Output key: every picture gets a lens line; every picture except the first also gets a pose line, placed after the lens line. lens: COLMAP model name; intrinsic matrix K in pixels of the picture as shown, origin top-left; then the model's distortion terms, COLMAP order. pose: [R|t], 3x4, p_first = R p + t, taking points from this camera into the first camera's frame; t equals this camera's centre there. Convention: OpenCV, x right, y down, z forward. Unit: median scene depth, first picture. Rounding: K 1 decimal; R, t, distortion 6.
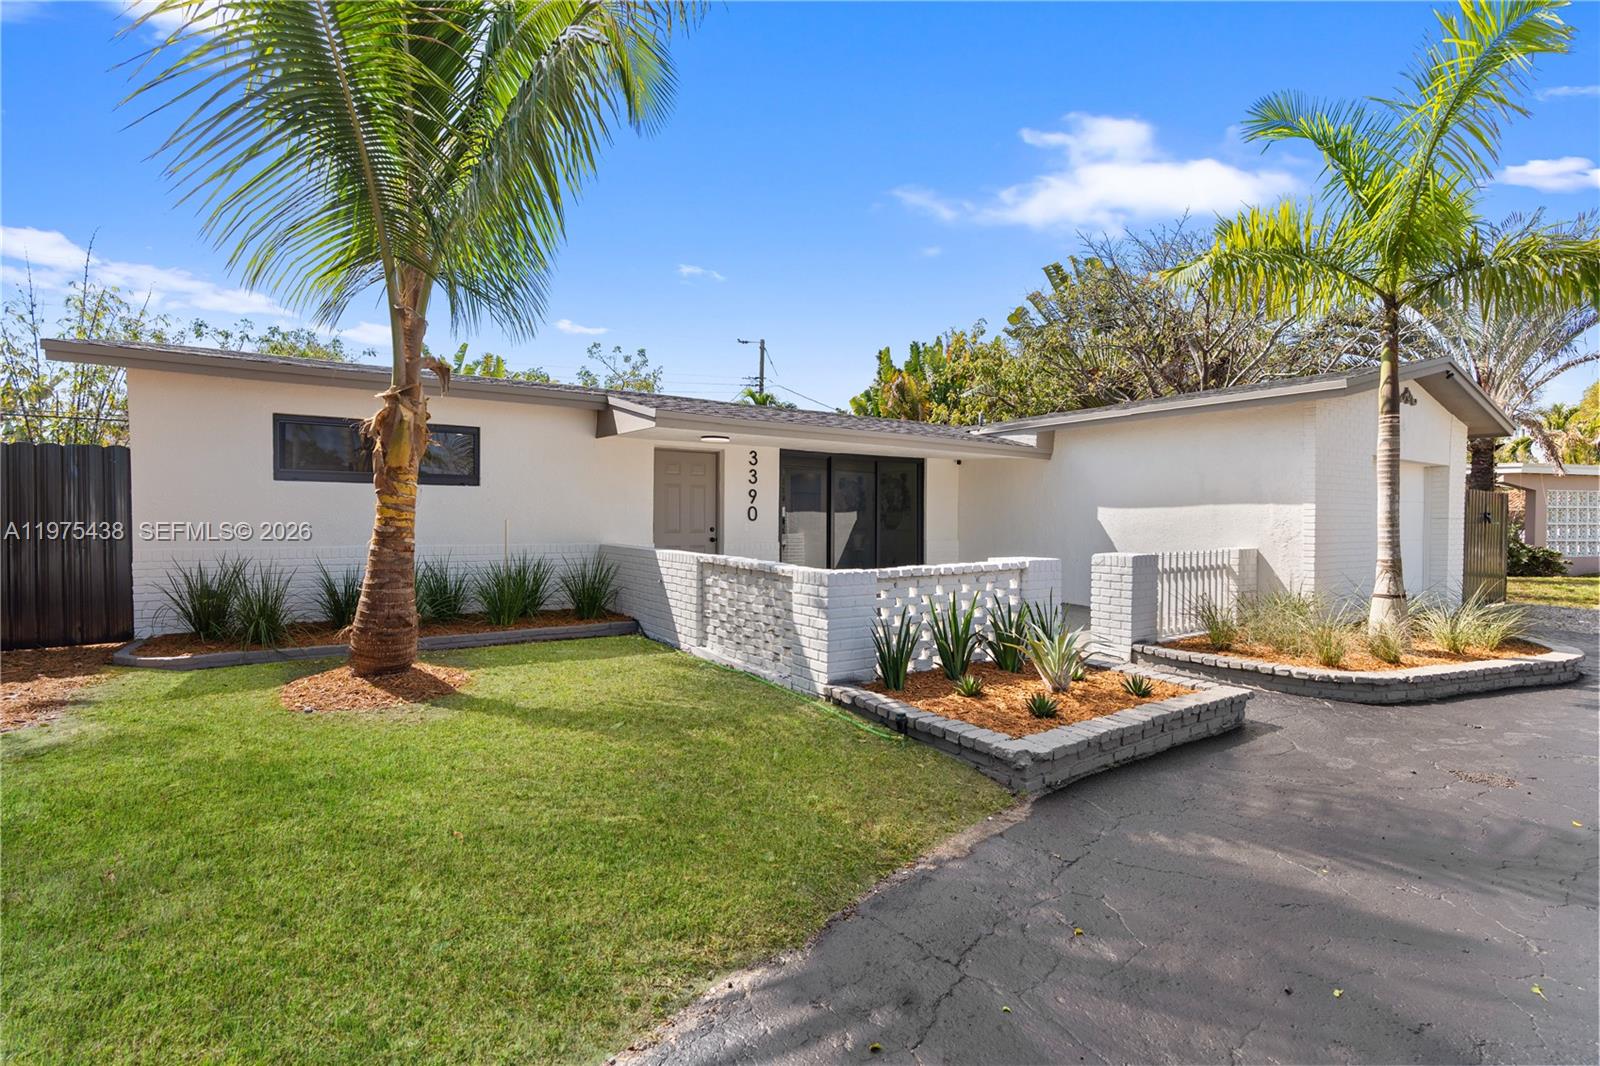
lens RADIAL K [[726.2, 0, 804.2], [0, 726.2, 514.1], [0, 0, 1]] dist [-0.000352, 0.000199]
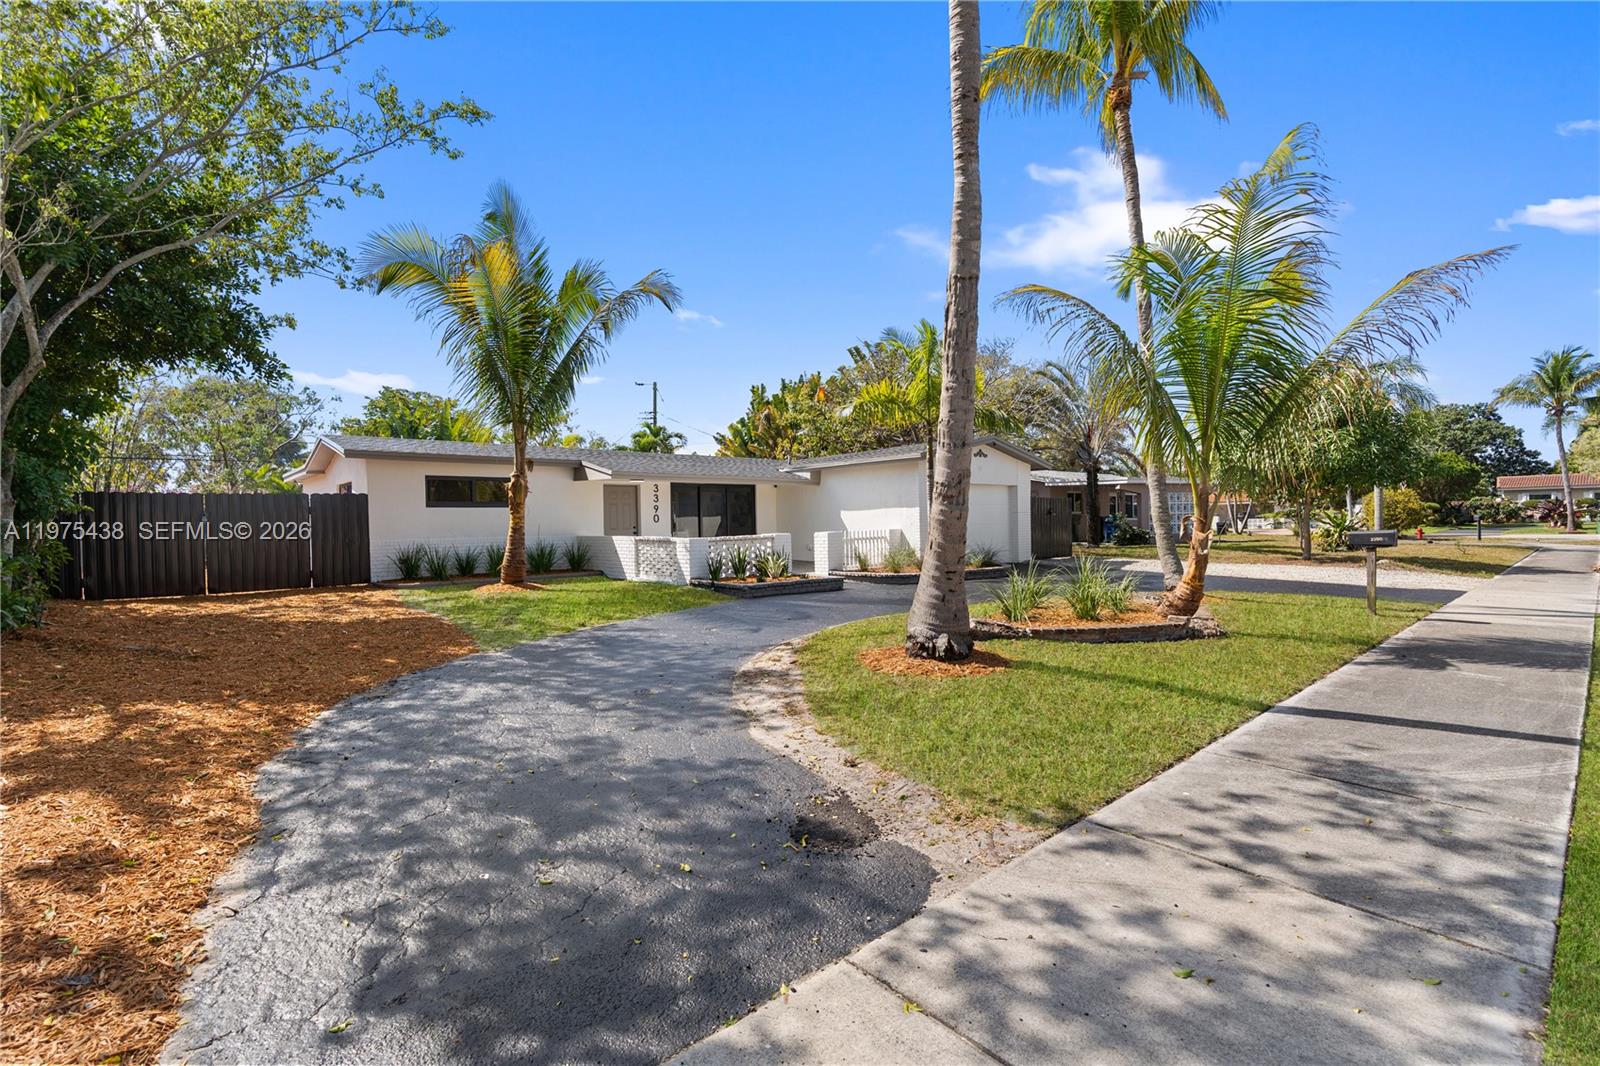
lens RADIAL K [[726.2, 0, 804.2], [0, 726.2, 514.1], [0, 0, 1]] dist [-0.000352, 0.000199]
pose [[0.989171, -0.023231, 0.144919, 0.034562], [0.024284, 0.999690, -0.005498, 0.007961], [-0.144747, 0.008958, 0.989428, -0.915110]]
